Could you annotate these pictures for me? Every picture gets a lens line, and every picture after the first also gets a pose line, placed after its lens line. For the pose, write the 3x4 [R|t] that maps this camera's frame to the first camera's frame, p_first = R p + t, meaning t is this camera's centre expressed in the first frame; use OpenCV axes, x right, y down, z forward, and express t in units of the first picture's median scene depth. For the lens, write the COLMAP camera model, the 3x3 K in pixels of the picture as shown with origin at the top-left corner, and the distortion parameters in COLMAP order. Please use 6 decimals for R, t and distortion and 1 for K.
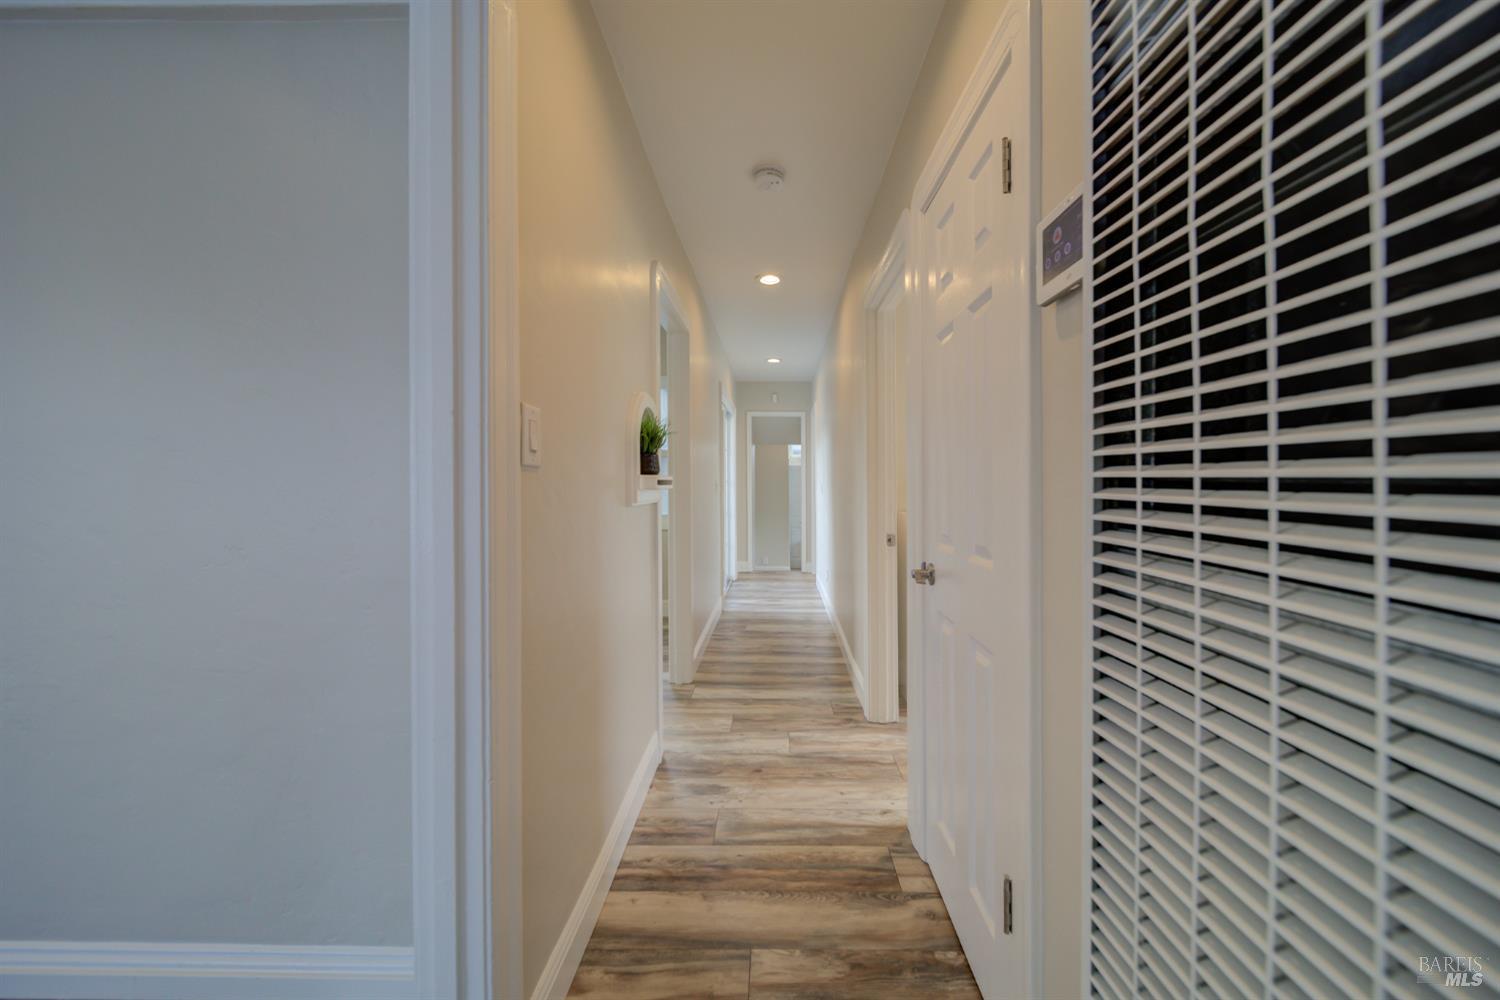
lens RADIAL K [[546.9, 0, 751.0], [0, 546.9, 476.0], [0, 0, 1]] dist [-0.000443, -0.000066]
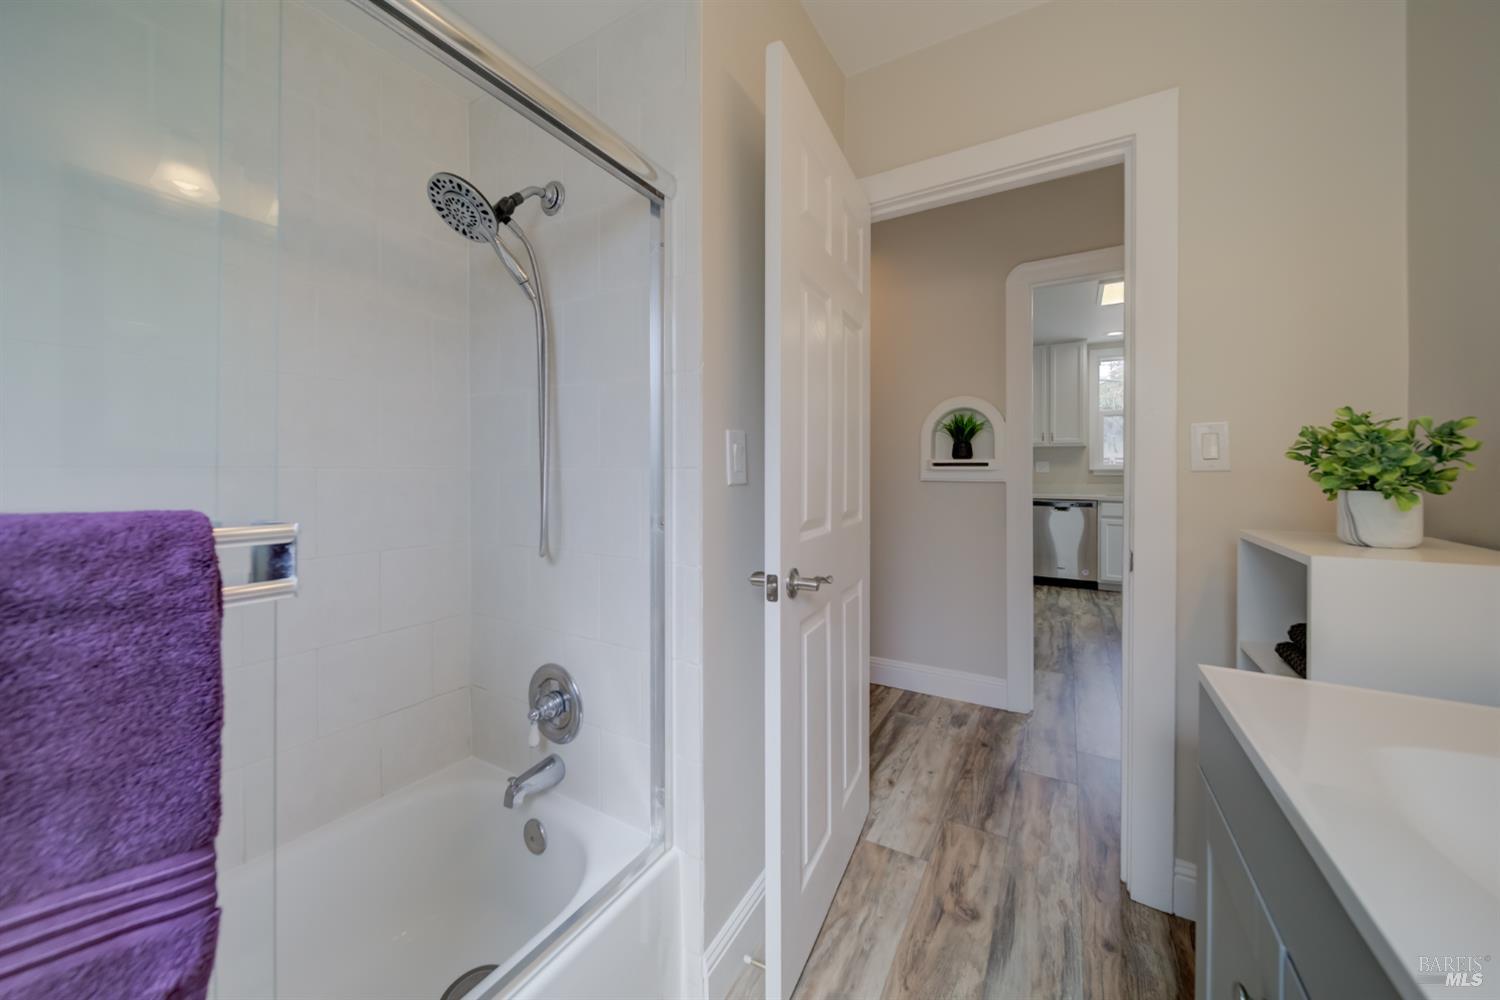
lens RADIAL K [[546.9, 0, 751.0], [0, 546.9, 476.0], [0, 0, 1]] dist [-0.000443, -0.000066]
pose [[-0.499949, 0.003032, -0.866050, 1.124423], [0.001638, 0.999995, 0.002555, 0.034164], [0.866053, -0.000141, -0.499952, 1.145160]]
